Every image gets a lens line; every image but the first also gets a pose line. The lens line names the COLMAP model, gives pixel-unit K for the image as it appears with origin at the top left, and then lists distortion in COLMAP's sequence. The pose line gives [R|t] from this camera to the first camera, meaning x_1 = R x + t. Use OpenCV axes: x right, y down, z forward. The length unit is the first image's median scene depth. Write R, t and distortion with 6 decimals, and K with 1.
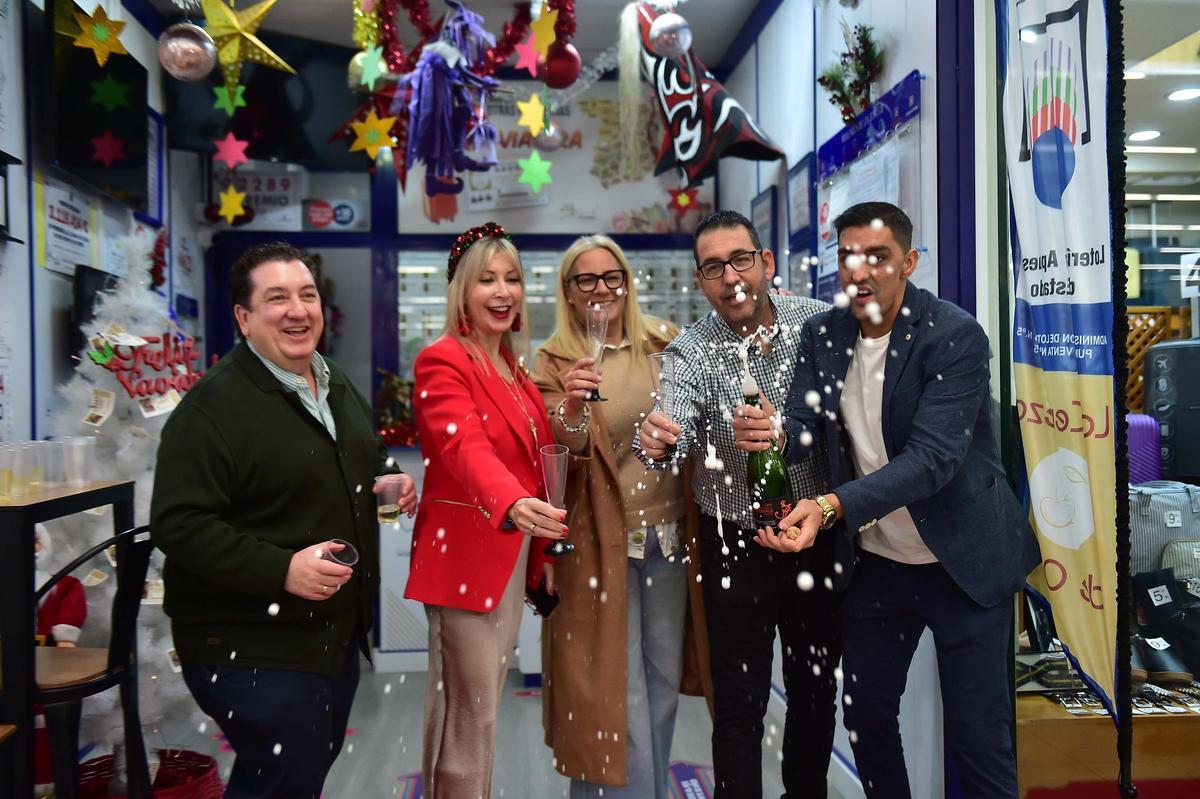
lens RADIAL K [[1195.2, 0, 597.7], [0, 1195.2, 388.1], [0, 0, 1]] dist [0.029128, 0.000000]
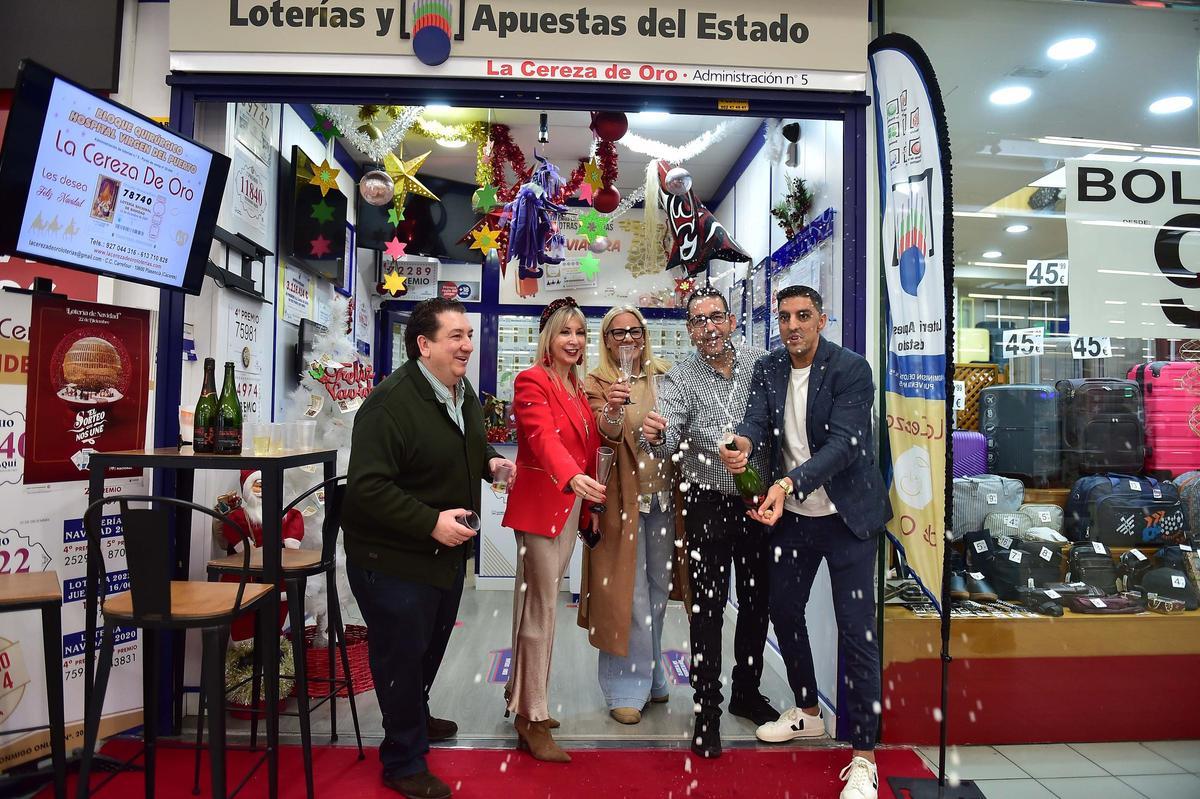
lens RADIAL K [[819.7, 0, 597.7], [0, 819.7, 397.1], [0, 0, 1]] dist [-0.053768, -0.001602]
pose [[0.998917, 0.028135, -0.037044, 0.003224], [-0.028965, 0.999337, -0.022056, 0.014059], [0.036399, 0.023106, 0.999070, -0.061605]]
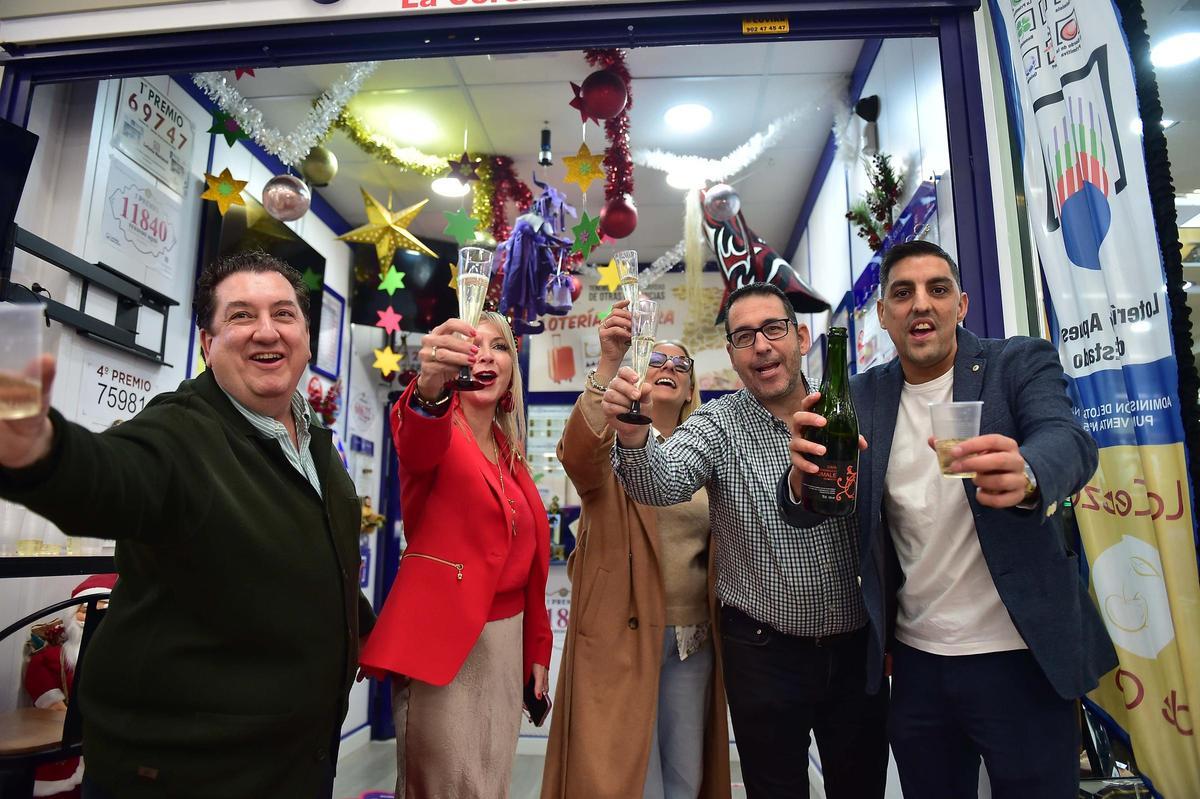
lens RADIAL K [[819.7, 0, 594.1], [0, 819.7, 395.3], [0, 0, 1]] dist [-0.053768, -0.001602]
pose [[0.985104, -0.010715, -0.171625, 0.075765], [-0.019739, 0.984413, -0.174760, 0.037690], [0.170822, 0.175544, 0.969538, 0.244240]]
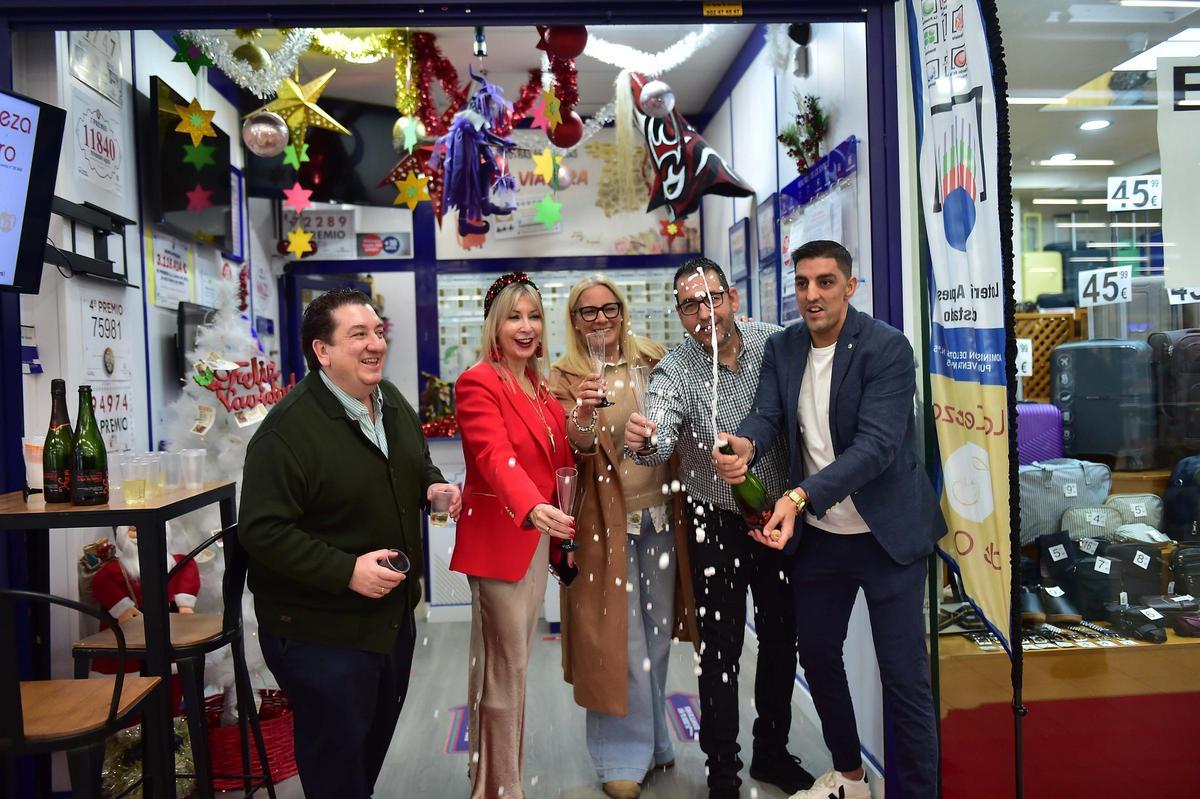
lens RADIAL K [[1032.7, 0, 598.2], [0, 1032.7, 394.8], [0, 0, 1]] dist [-0.013521, 0.006862]
pose [[0.999715, -0.020533, -0.012194, 0.007879], [0.020829, 0.999480, 0.024603, -0.022770], [0.011682, -0.024850, 0.999623, -0.054981]]
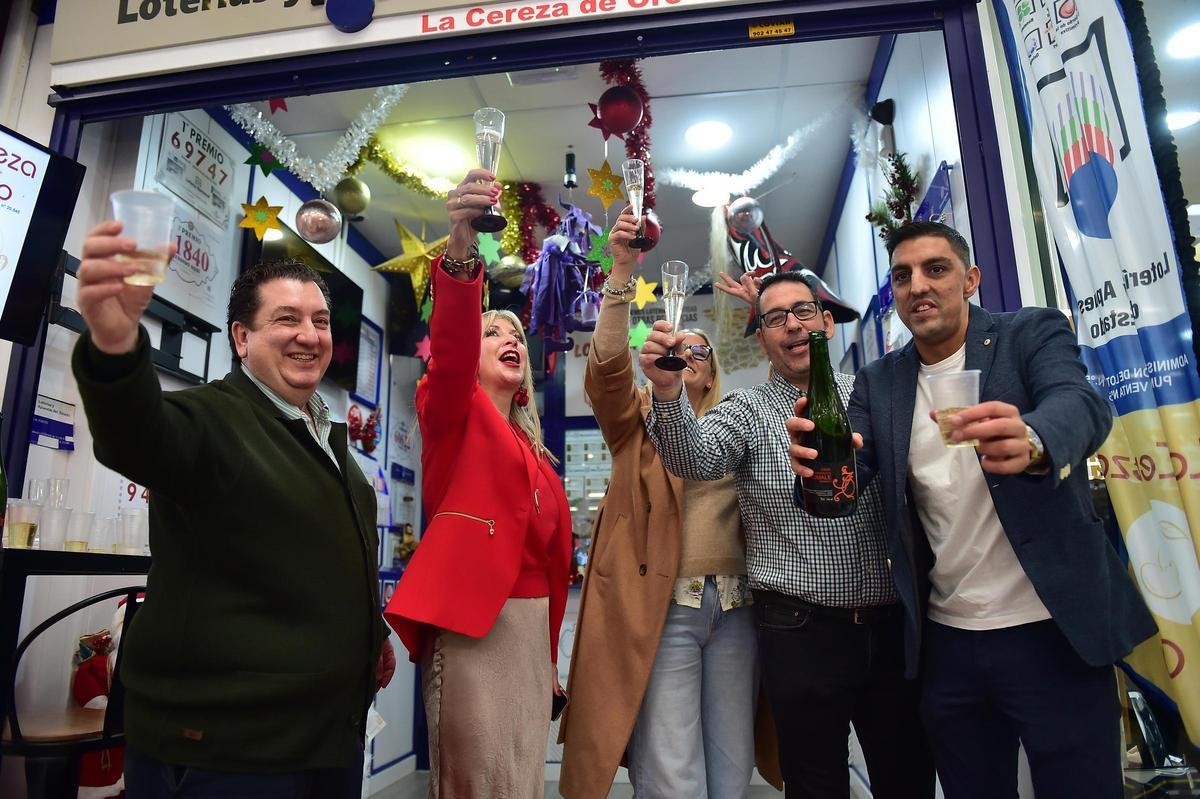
lens RADIAL K [[819.7, 0, 594.0], [0, 819.7, 395.7], [0, 0, 1]] dist [-0.053768, -0.001602]
pose [[0.973198, -0.051614, -0.224103, 0.091027], [0.000230, 0.974706, -0.223490, 0.066410], [0.229970, 0.217448, 0.948594, 0.244175]]
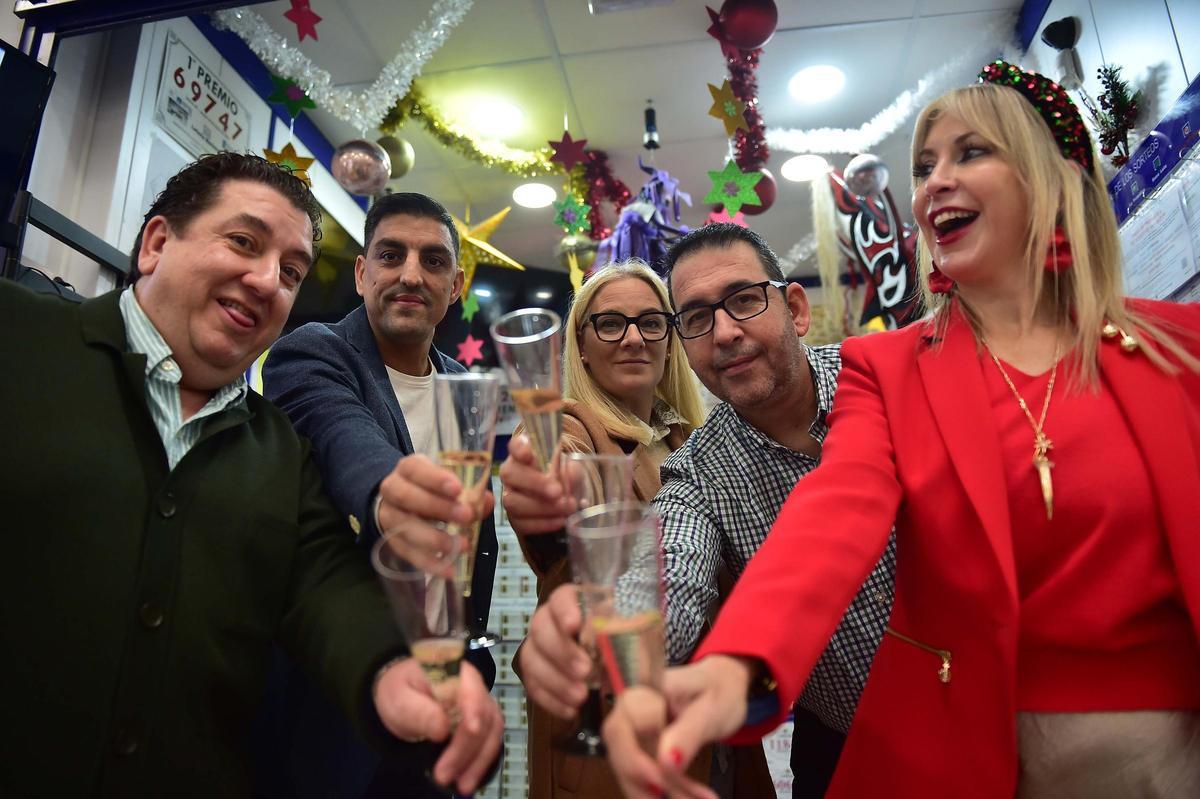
lens RADIAL K [[819.7, 0, 596.3], [0, 819.7, 394.2], [0, 0, 1]] dist [-0.053768, -0.001602]
pose [[0.971022, -0.069840, -0.228559, -0.016064], [0.009306, 0.966672, -0.255849, 0.052900], [0.238810, 0.246308, 0.939309, 0.377472]]
